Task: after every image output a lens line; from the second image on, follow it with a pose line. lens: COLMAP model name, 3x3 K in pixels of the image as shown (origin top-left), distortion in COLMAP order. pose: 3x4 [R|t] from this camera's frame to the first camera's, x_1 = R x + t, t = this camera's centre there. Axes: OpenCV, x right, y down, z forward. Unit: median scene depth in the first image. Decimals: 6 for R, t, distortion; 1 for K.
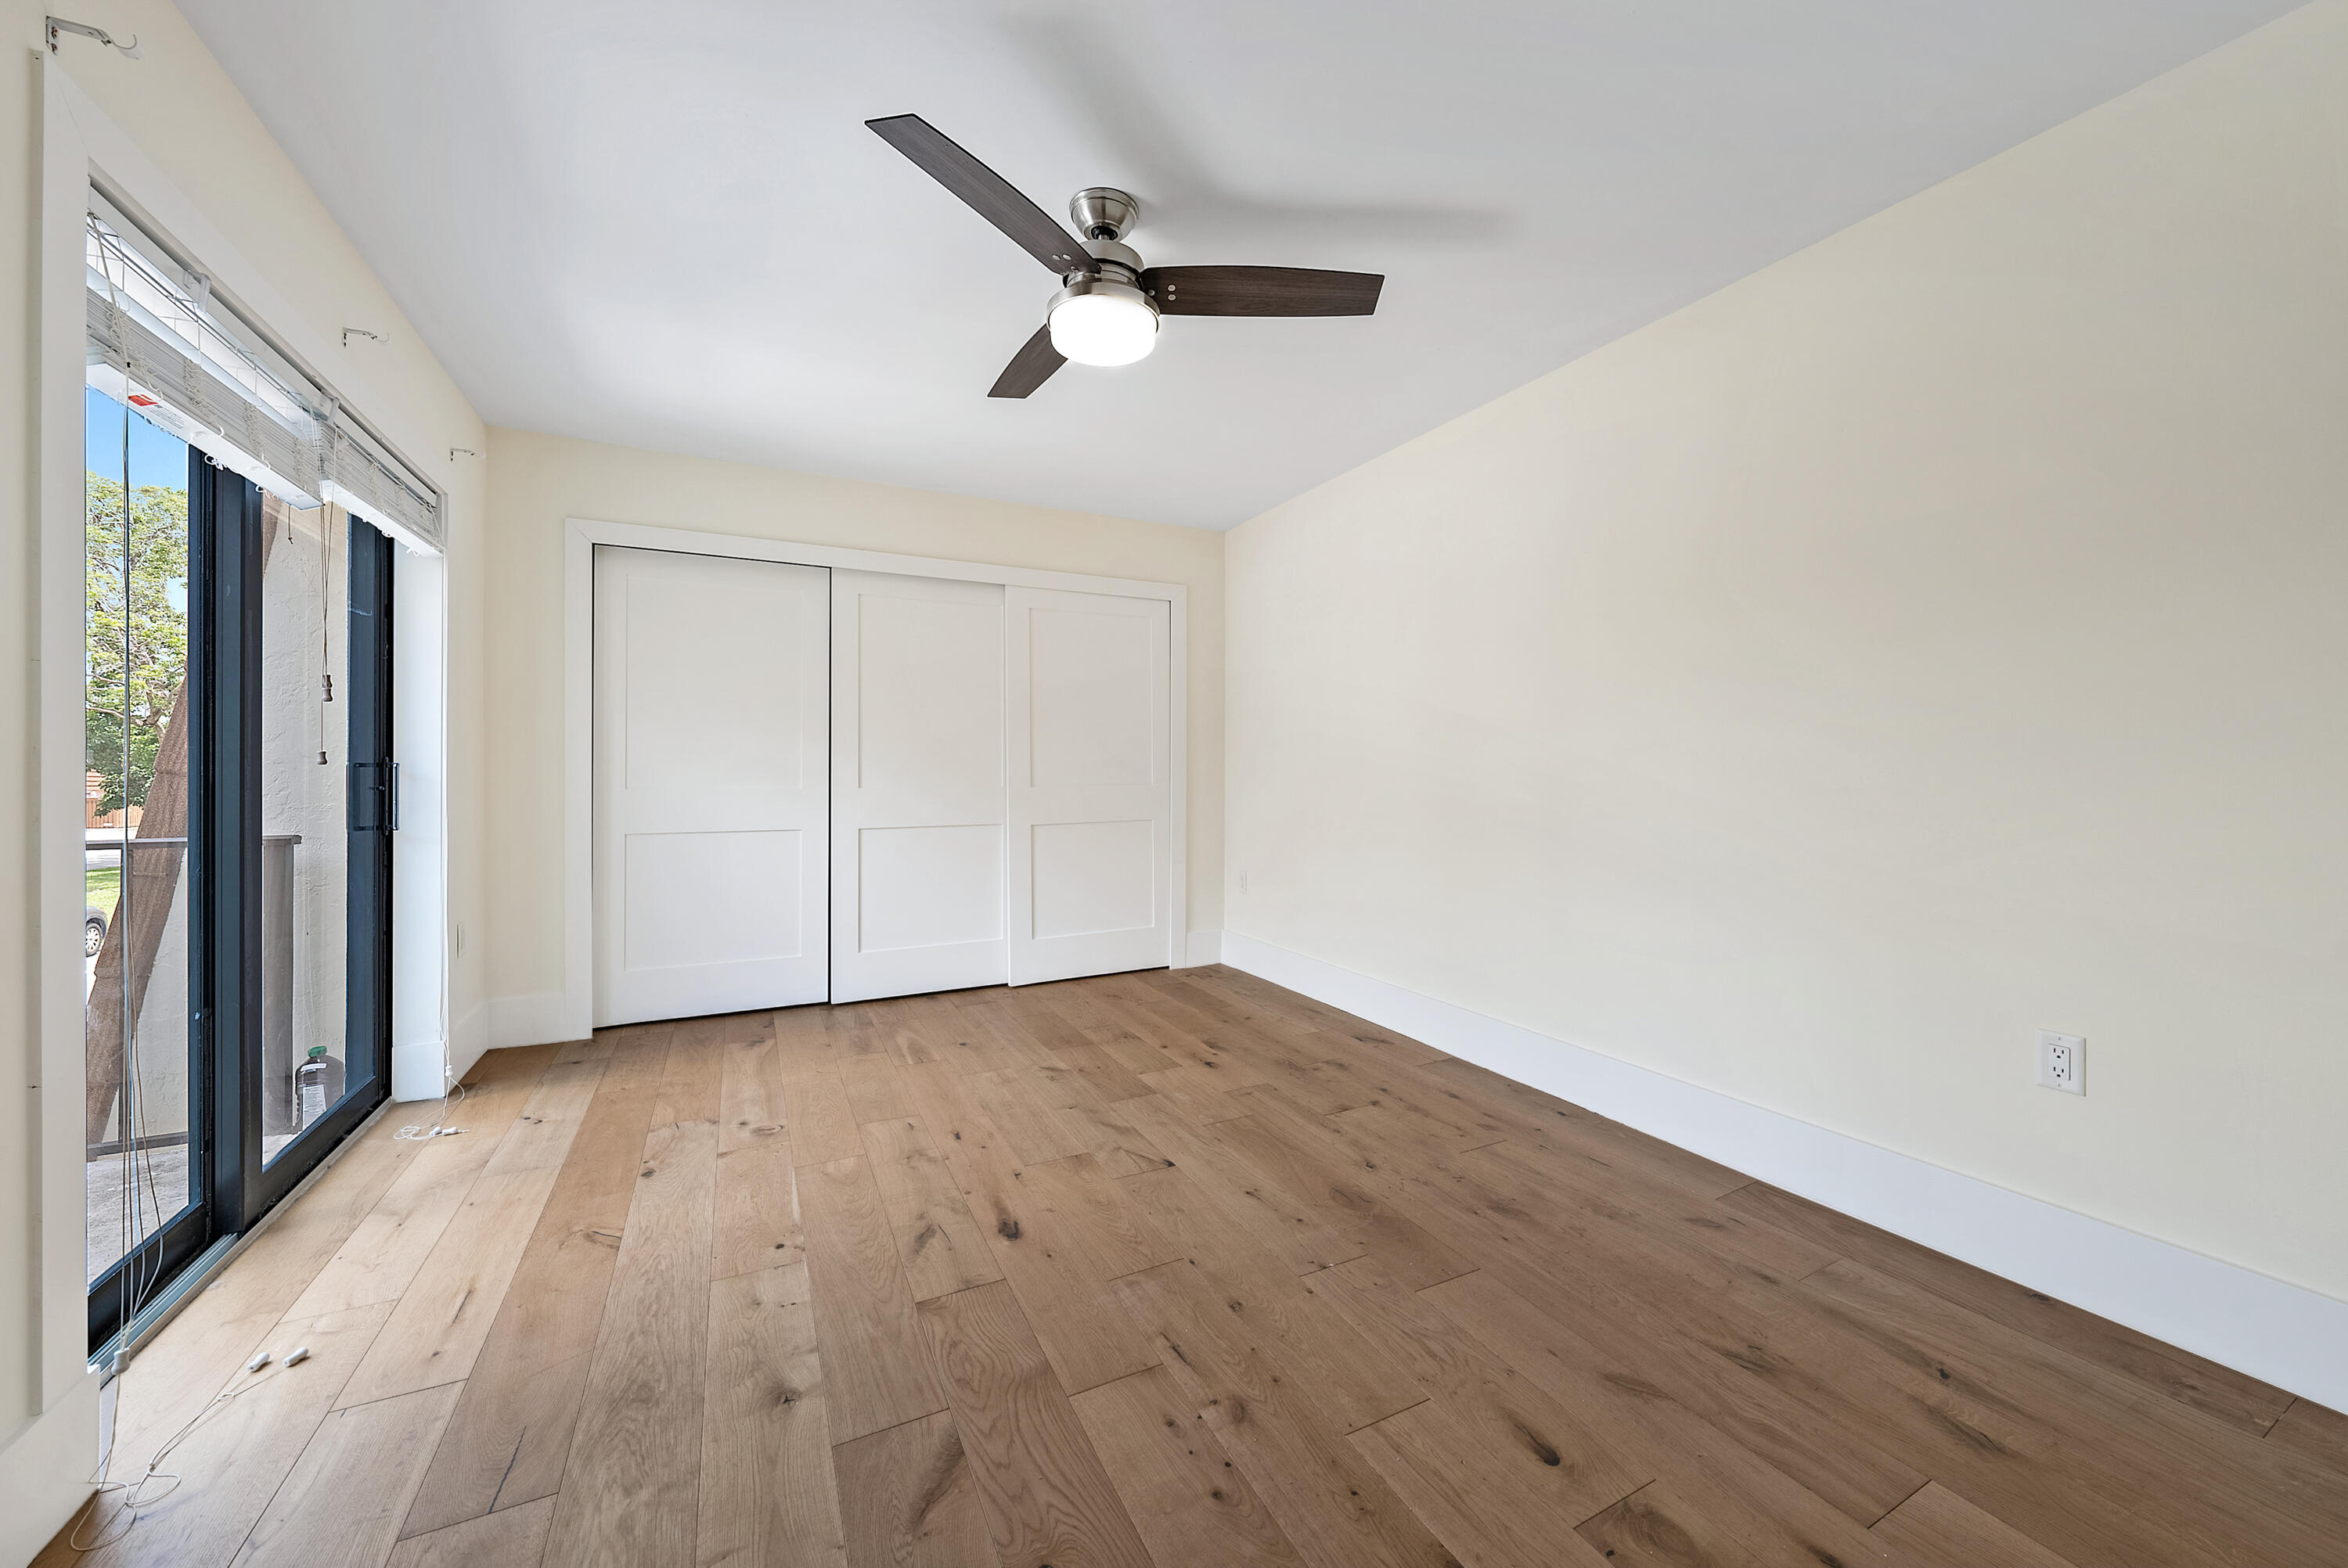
lens RADIAL K [[866.9, 0, 1180.7], [0, 866.9, 771.4], [0, 0, 1]] dist [0.000880, -0.000069]
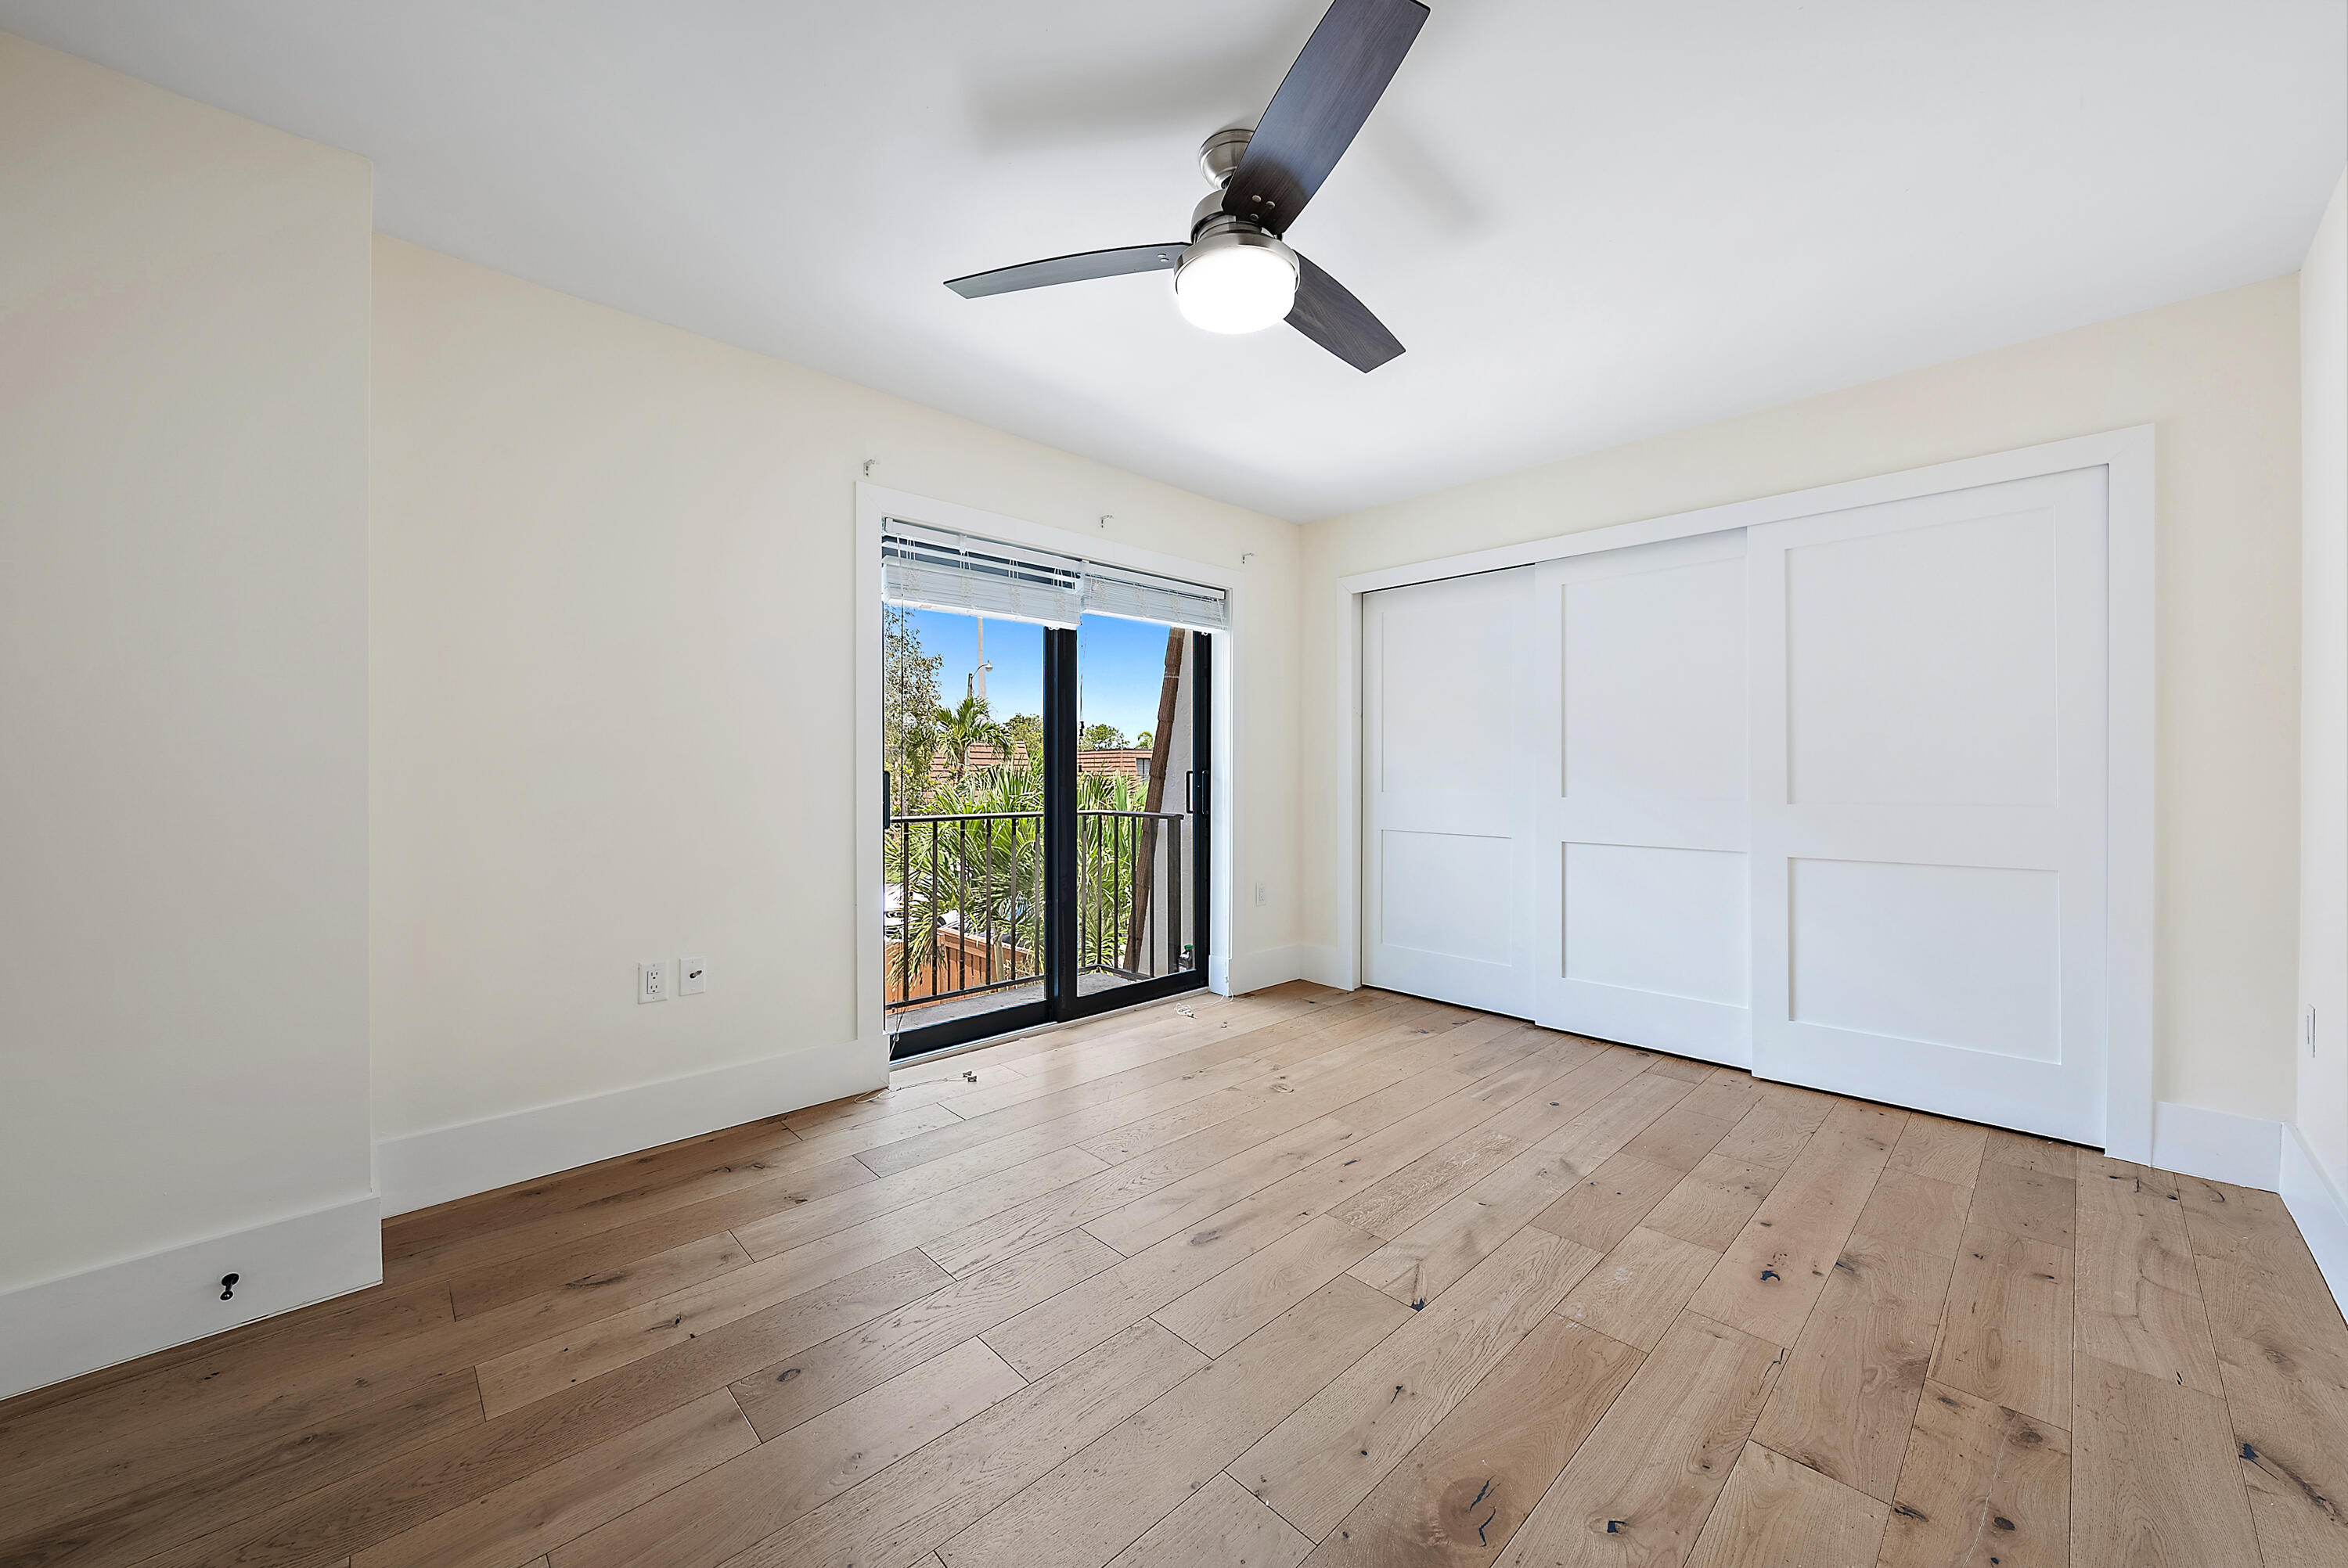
lens RADIAL K [[866.9, 0, 1177.9], [0, 866.9, 772.9], [0, 0, 1]] dist [0.000880, -0.000069]
pose [[0.292579, 0.002897, -0.956237, 0.485747], [-0.006060, 0.999981, 0.001176, -0.006000], [0.956222, 0.005451, 0.292591, 0.437431]]
